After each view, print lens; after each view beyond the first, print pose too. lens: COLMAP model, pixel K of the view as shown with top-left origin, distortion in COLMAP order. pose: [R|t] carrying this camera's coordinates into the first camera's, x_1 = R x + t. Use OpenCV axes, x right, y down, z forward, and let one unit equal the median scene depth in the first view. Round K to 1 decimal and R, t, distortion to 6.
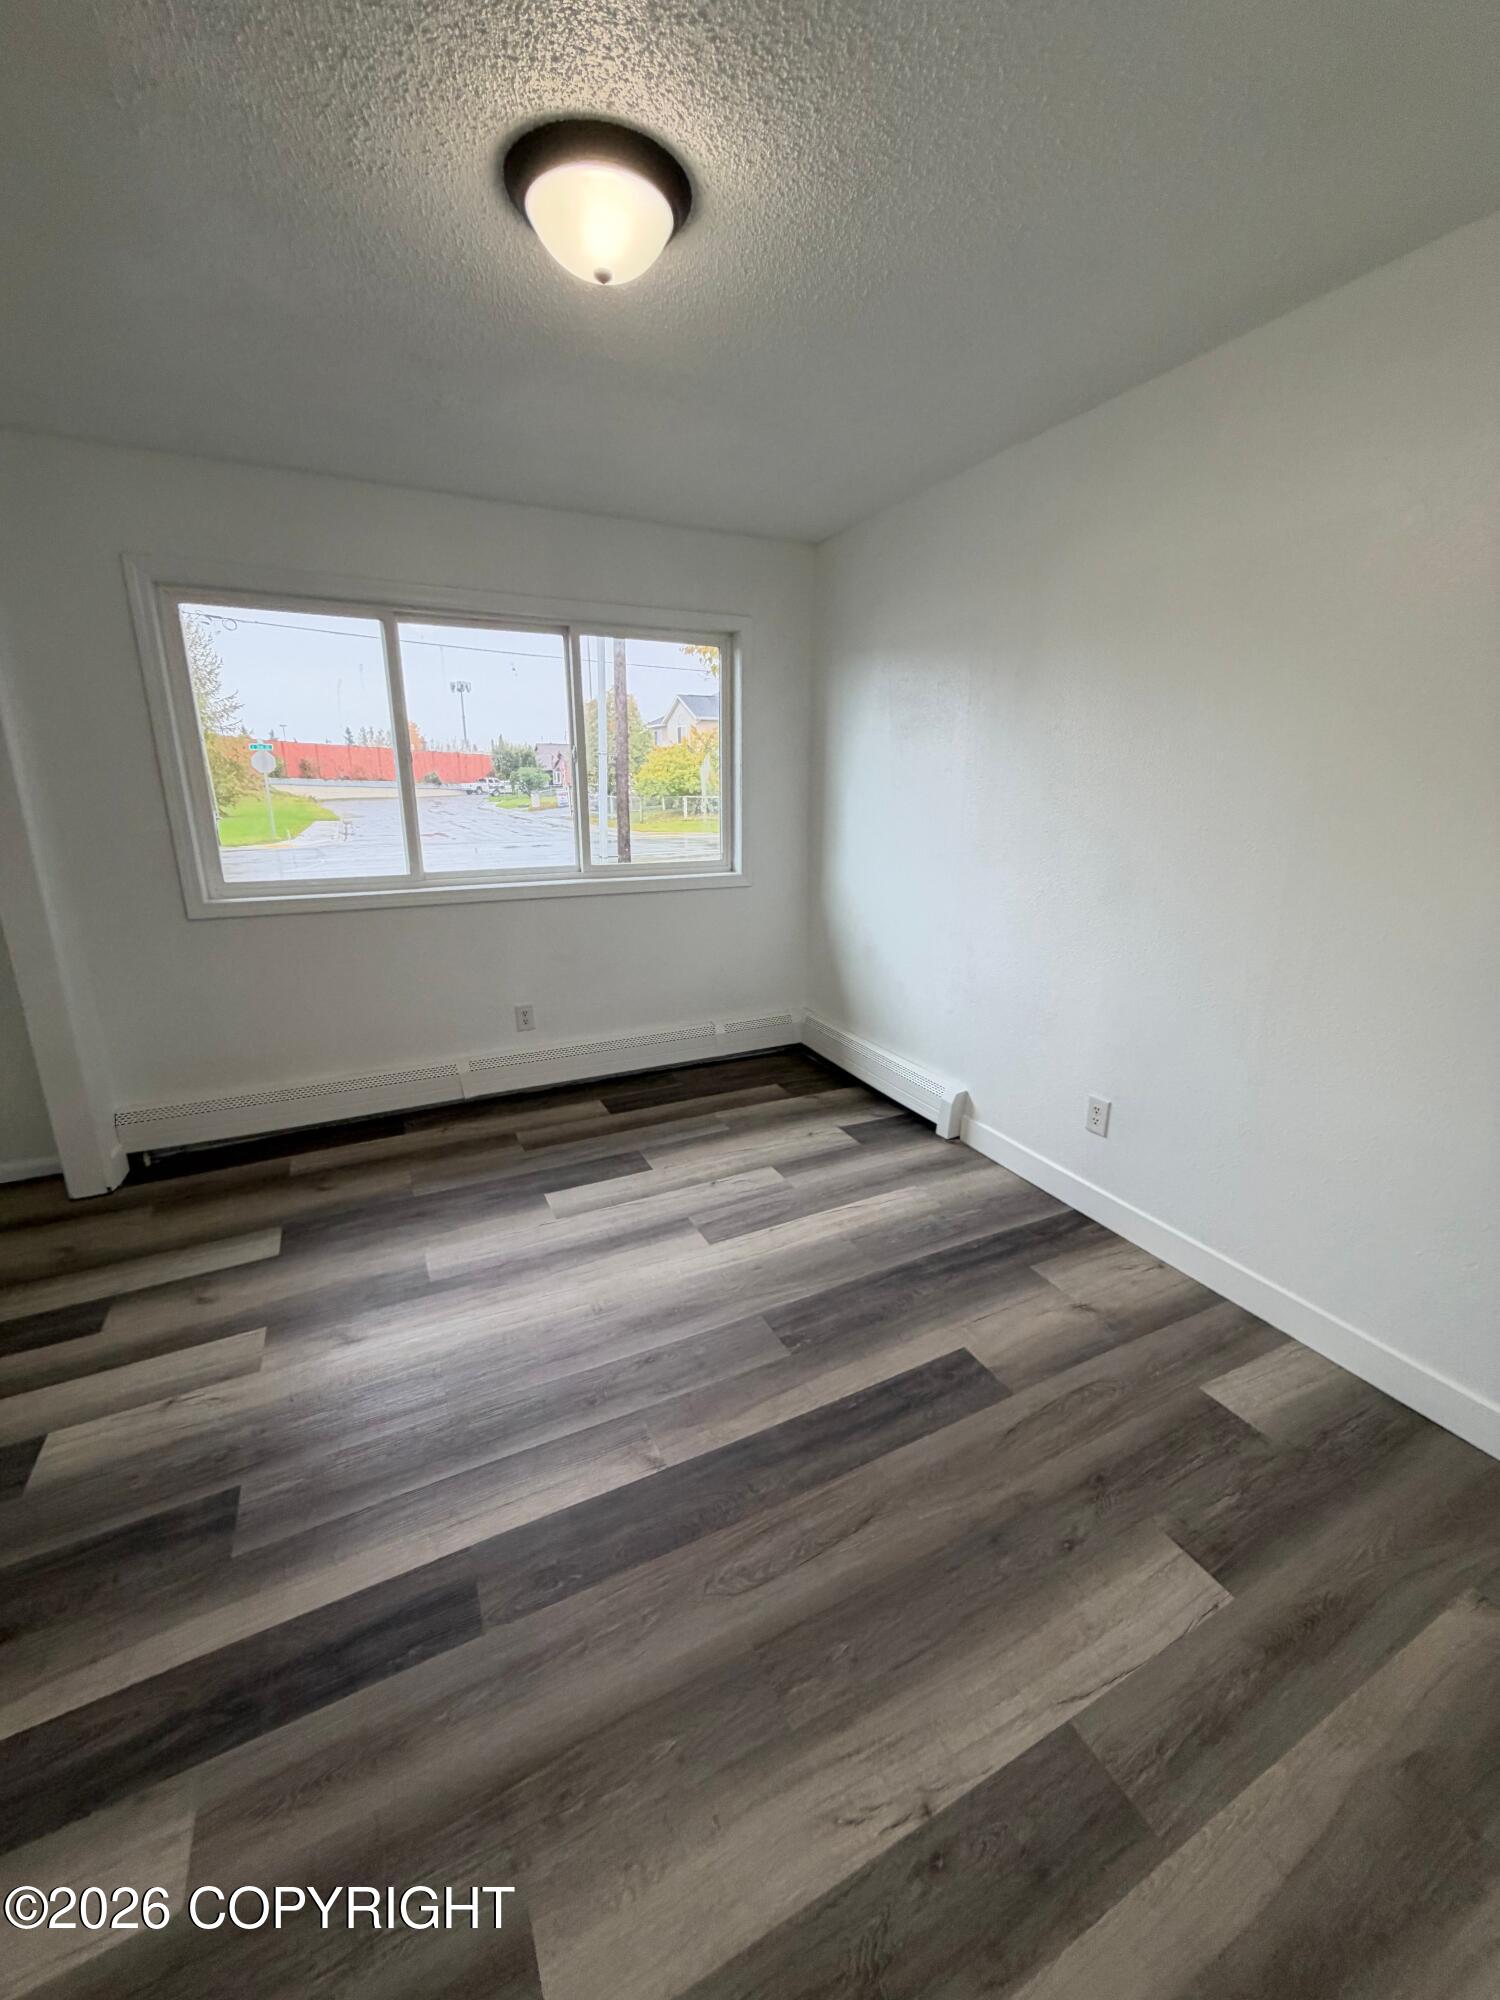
lens RADIAL K [[794.0, 0, 752.7], [0, 794.0, 1006.8], [0, 0, 1]] dist [-0.000492, 0.000220]
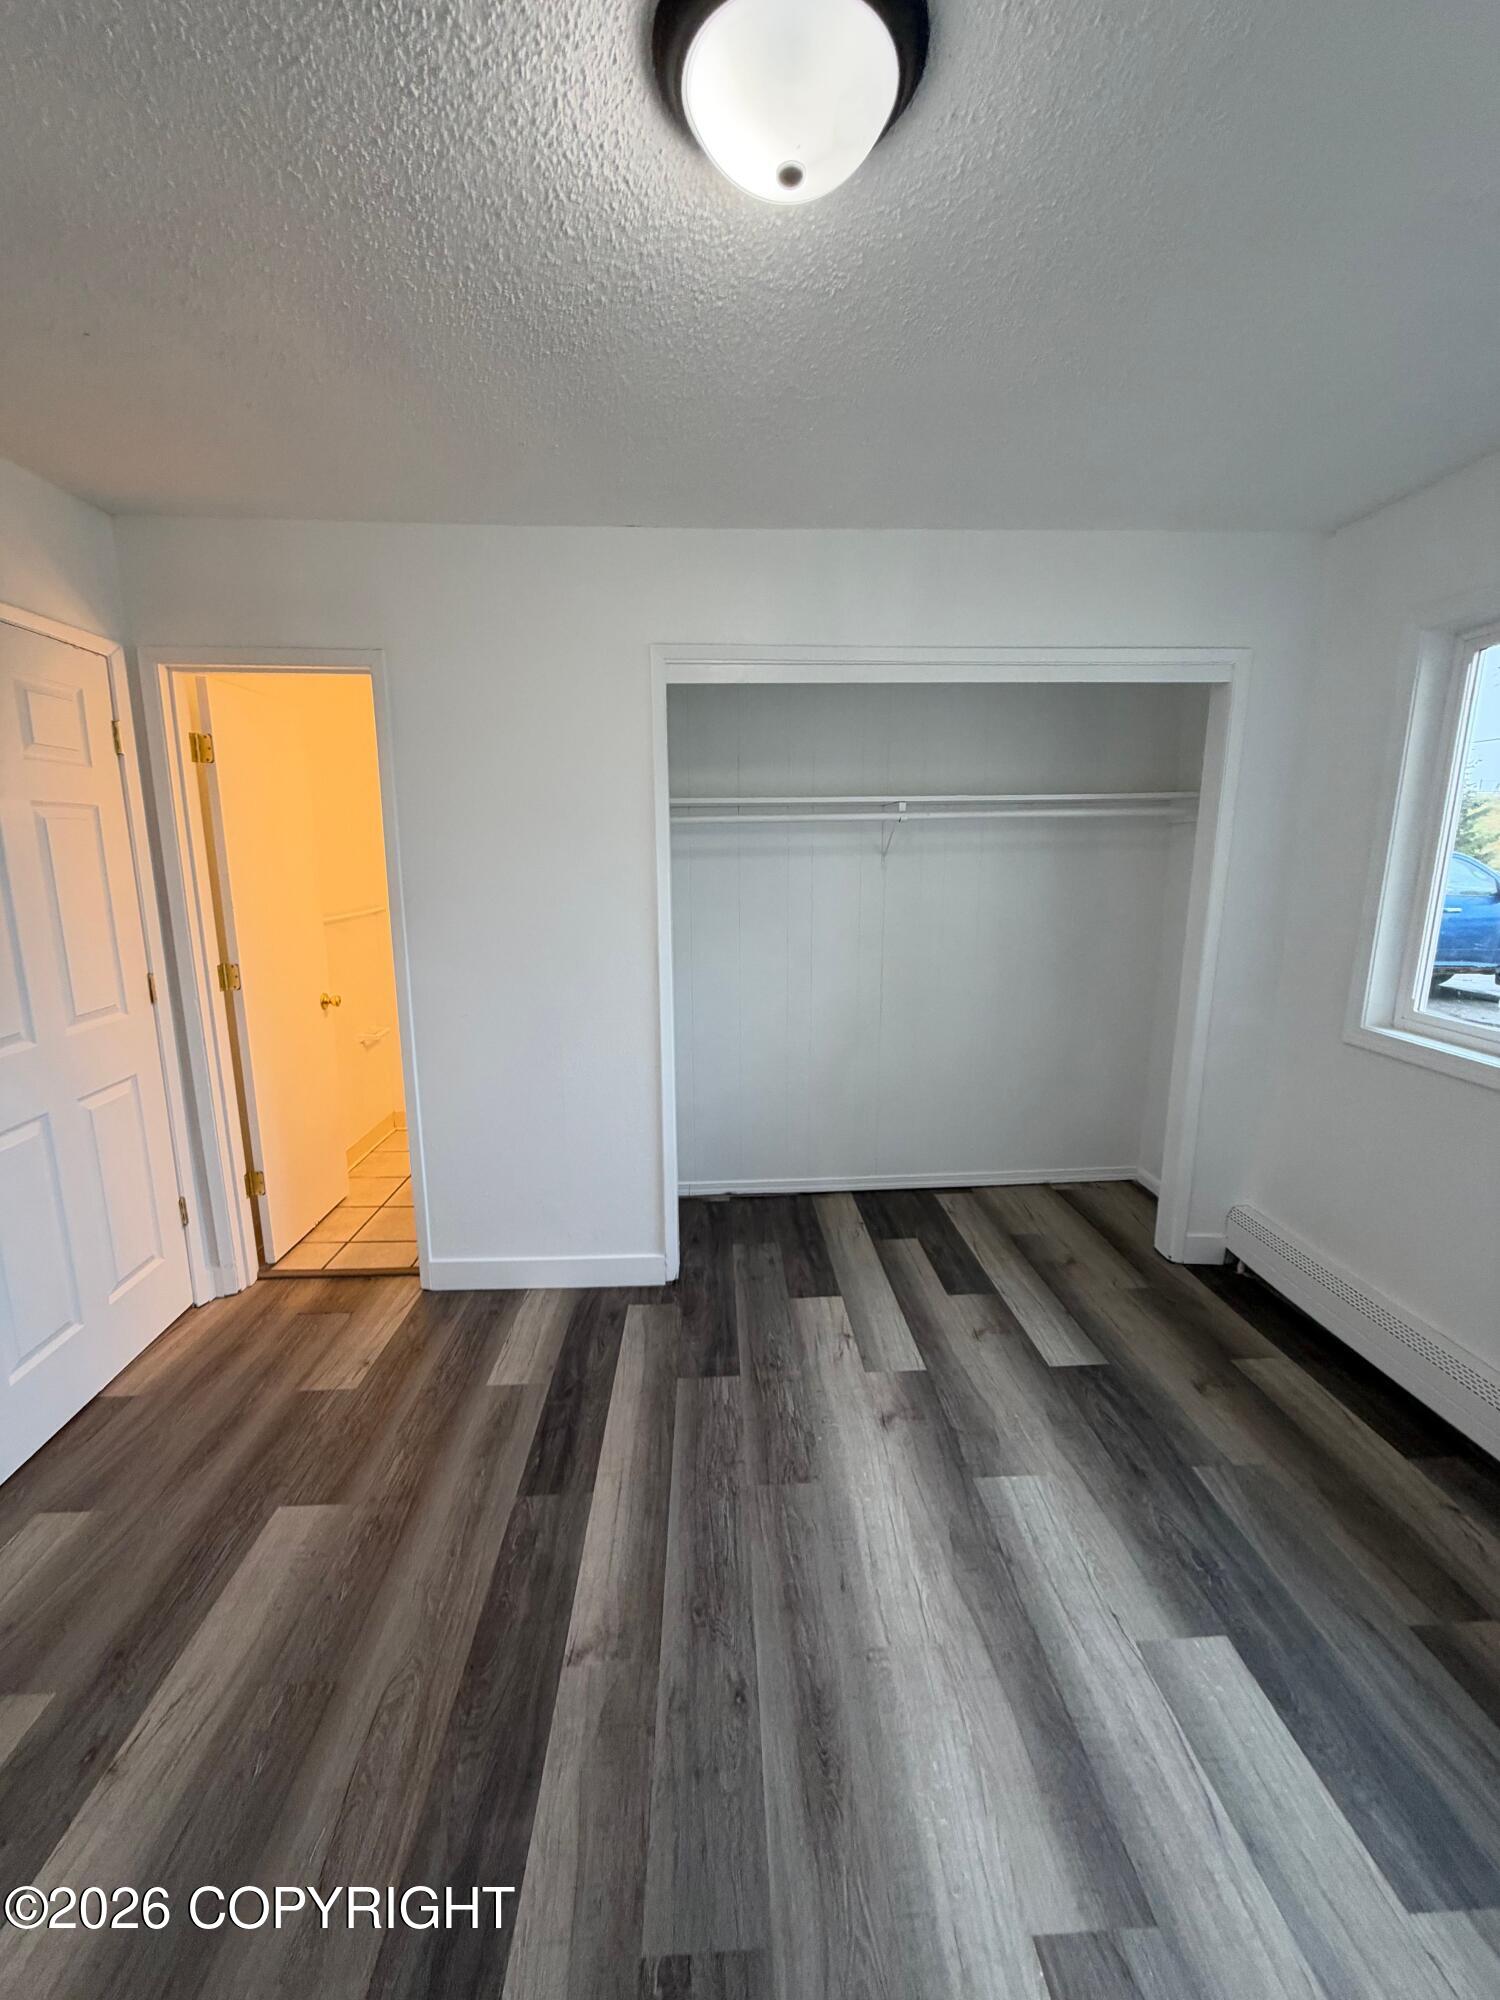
lens RADIAL K [[794.0, 0, 739.8], [0, 794.0, 999.2], [0, 0, 1]] dist [-0.000492, 0.000220]
pose [[-0.407028, 0.168753, -0.897692, 0.411548], [-0.256922, 0.921956, 0.289807, -0.341203], [0.876538, 0.348597, -0.331906, 1.064848]]
